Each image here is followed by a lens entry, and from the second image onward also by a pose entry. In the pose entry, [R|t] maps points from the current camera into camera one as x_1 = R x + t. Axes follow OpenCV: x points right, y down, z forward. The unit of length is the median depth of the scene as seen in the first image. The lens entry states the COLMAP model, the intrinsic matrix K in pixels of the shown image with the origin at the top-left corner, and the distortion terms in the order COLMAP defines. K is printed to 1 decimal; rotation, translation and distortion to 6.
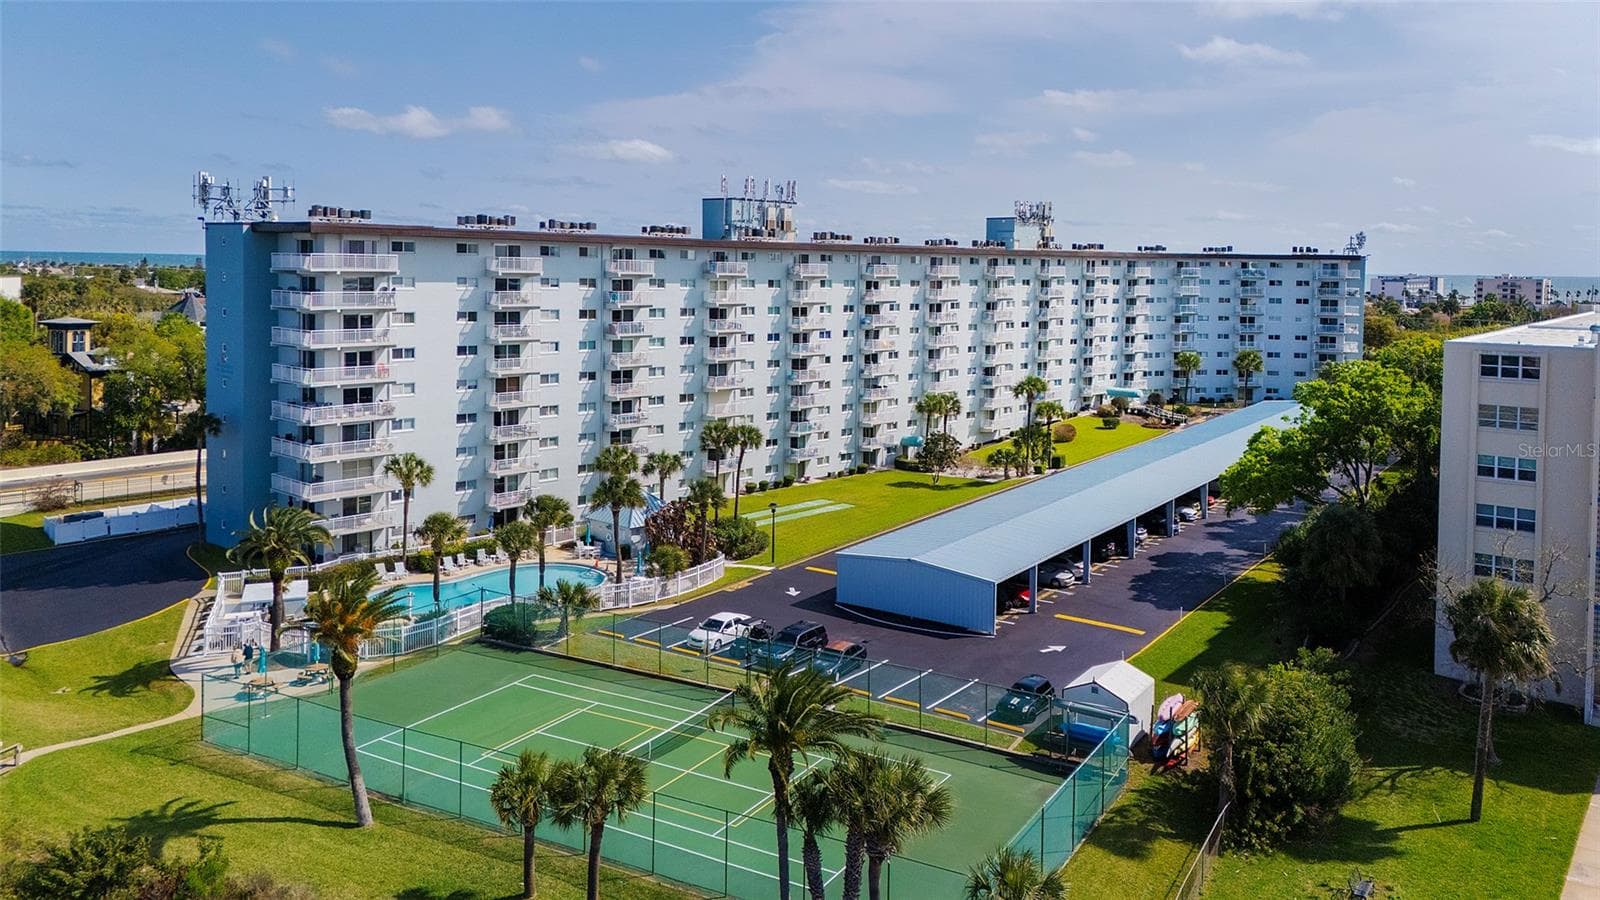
lens RADIAL K [[1279.0, 0, 749.9], [0, 1279.0, 311.2], [0, 0, 1]] dist [0.006849, 0.003001]
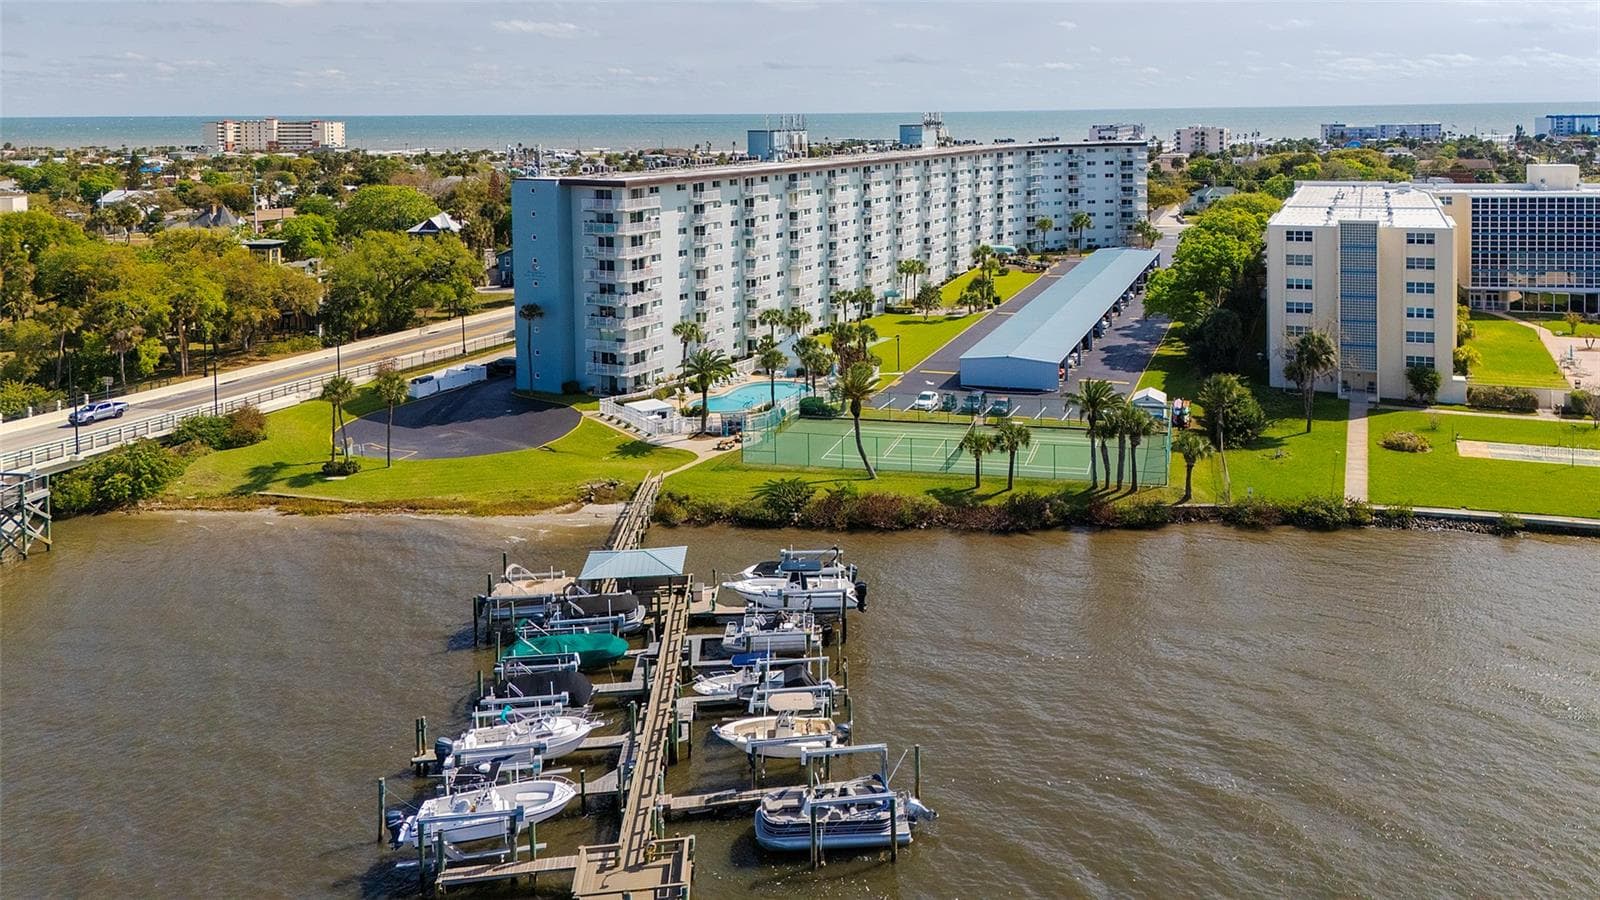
lens RADIAL K [[1295.7, 0, 826.7], [0, 1295.7, 203.6], [0, 0, 1]] dist [0.036888, -0.000504]
pose [[0.962782, -0.051061, 0.265414, -0.297919], [0.043125, 0.998434, 0.035646, -0.049562], [-0.266818, -0.022874, 0.963475, -0.351862]]
